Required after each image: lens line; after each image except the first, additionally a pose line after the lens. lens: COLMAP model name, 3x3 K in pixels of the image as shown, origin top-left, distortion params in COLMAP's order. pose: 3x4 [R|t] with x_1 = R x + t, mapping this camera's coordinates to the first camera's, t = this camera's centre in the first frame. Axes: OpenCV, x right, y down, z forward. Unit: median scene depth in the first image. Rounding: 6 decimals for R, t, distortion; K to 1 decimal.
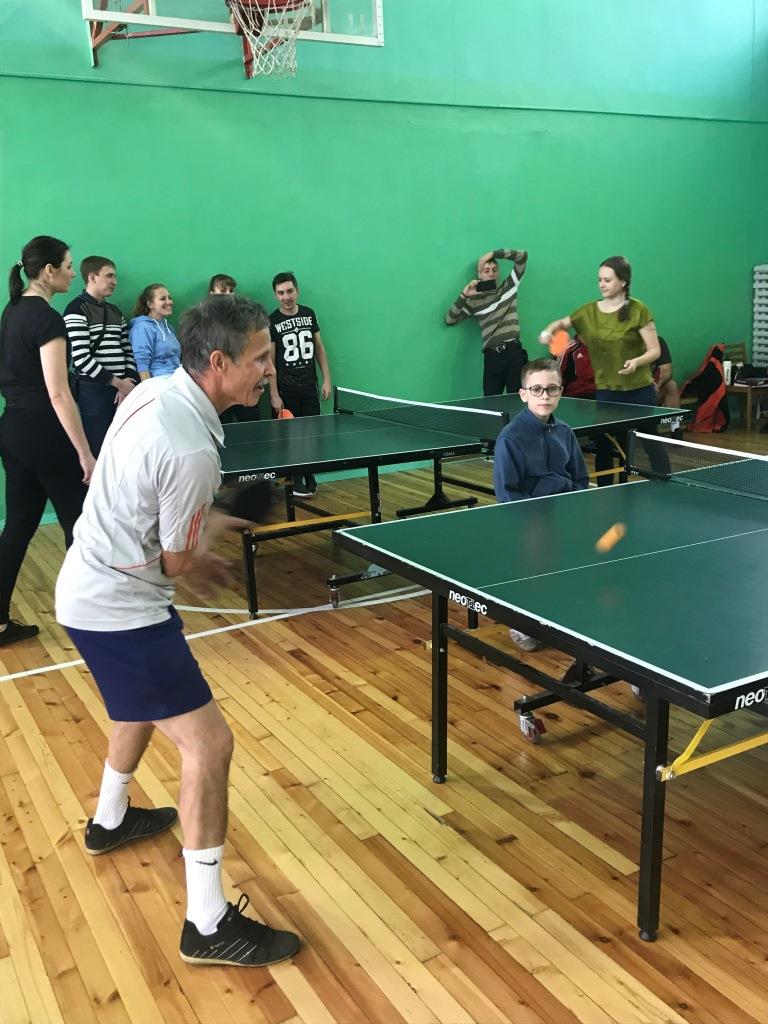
lens RADIAL K [[984.7, 0, 392.1], [0, 984.7, 509.2], [0, 0, 1]] dist [0.039699, 0.000000]
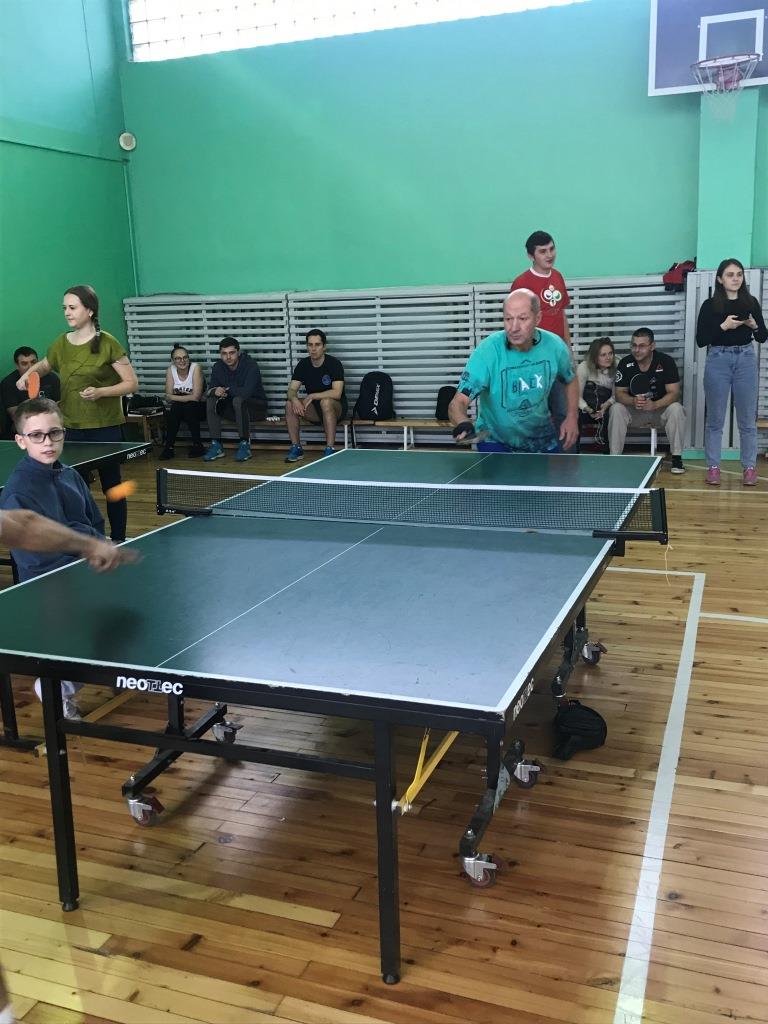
lens RADIAL K [[984.7, 0, 377.8], [0, 984.7, 518.2], [0, 0, 1]] dist [0.039699, 0.000000]
pose [[0.793408, -0.144521, 0.591285, -0.194616], [0.159140, 0.986868, 0.027669, -0.031030], [-0.587519, 0.072144, 0.805988, 0.147817]]
